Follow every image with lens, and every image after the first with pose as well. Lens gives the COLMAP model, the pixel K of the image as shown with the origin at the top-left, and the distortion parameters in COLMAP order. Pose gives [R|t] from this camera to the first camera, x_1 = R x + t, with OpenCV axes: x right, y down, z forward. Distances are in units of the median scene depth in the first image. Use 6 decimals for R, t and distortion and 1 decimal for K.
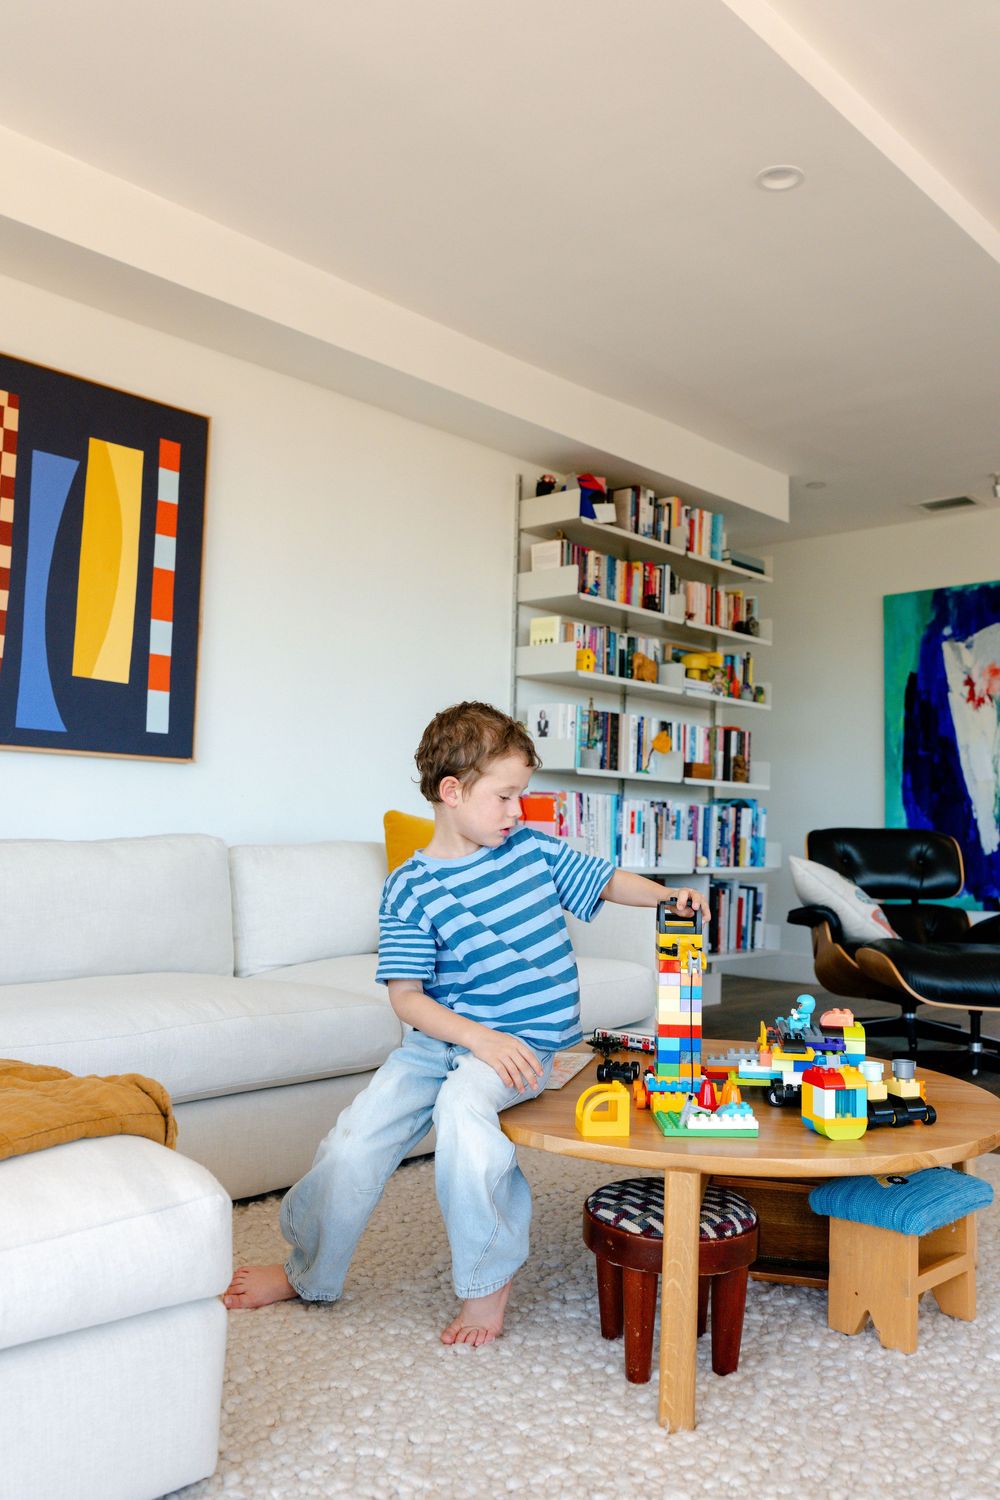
lens RADIAL K [[1202.9, 0, 500.0], [0, 1202.9, 750.0], [0, 0, 1]] dist [-0.008949, -0.004382]
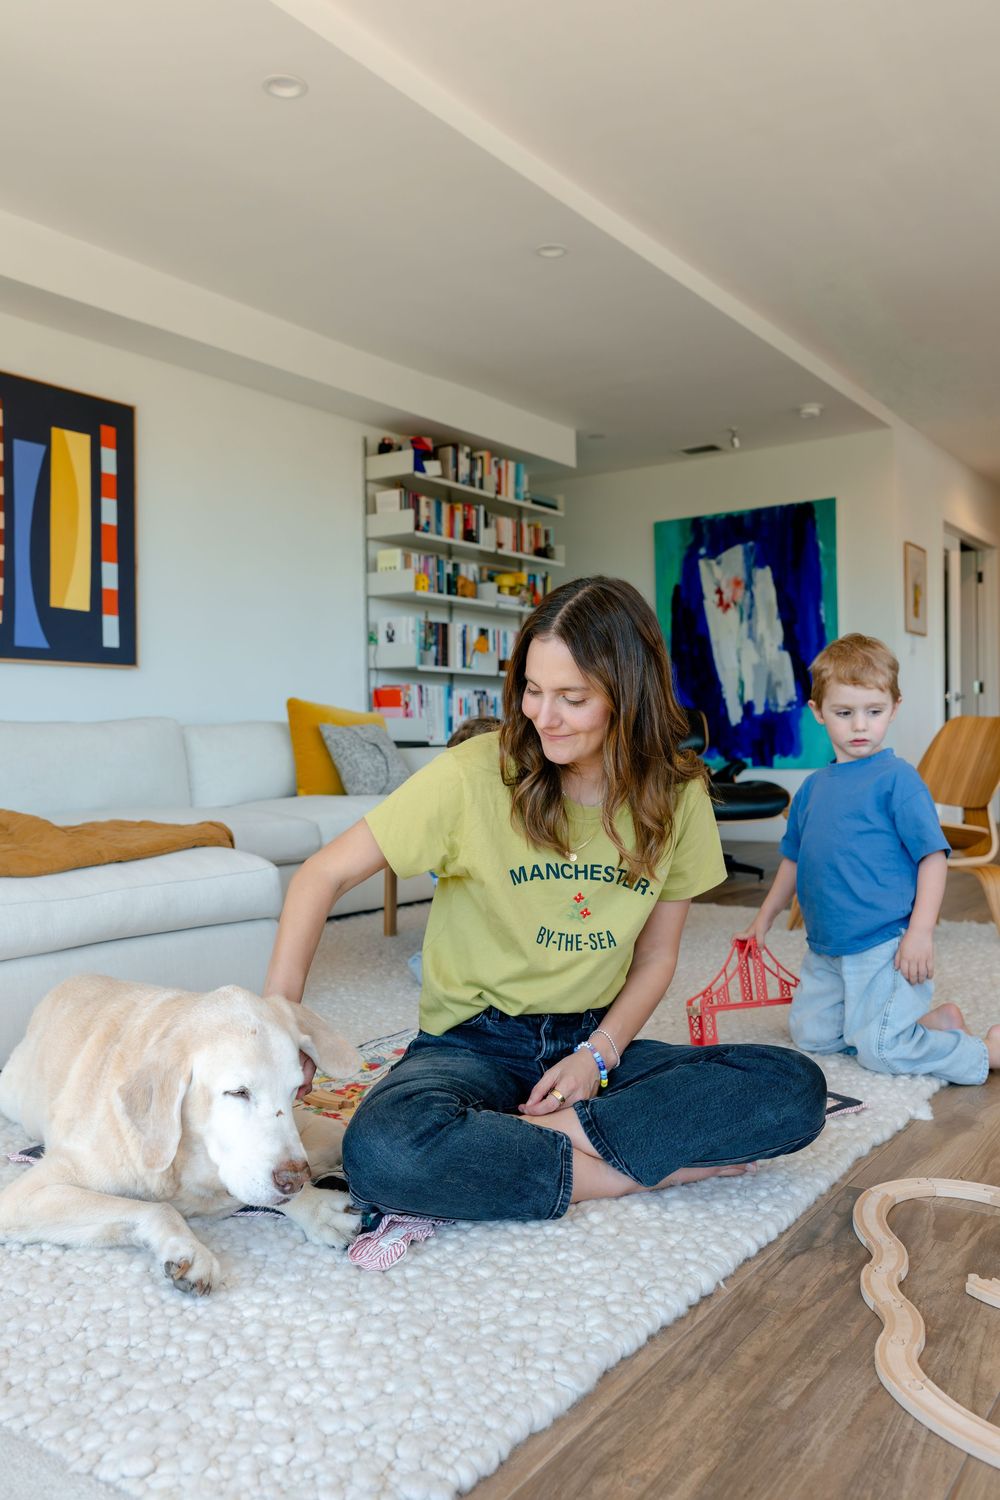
lens RADIAL K [[1202.9, 0, 500.0], [0, 1202.9, 750.0], [0, 0, 1]] dist [-0.008949, -0.004382]
pose [[0.988555, -0.038276, 0.145925, -0.039590], [0.026729, 0.996414, 0.080284, 0.003315], [-0.148475, -0.075465, 0.986033, -0.295630]]
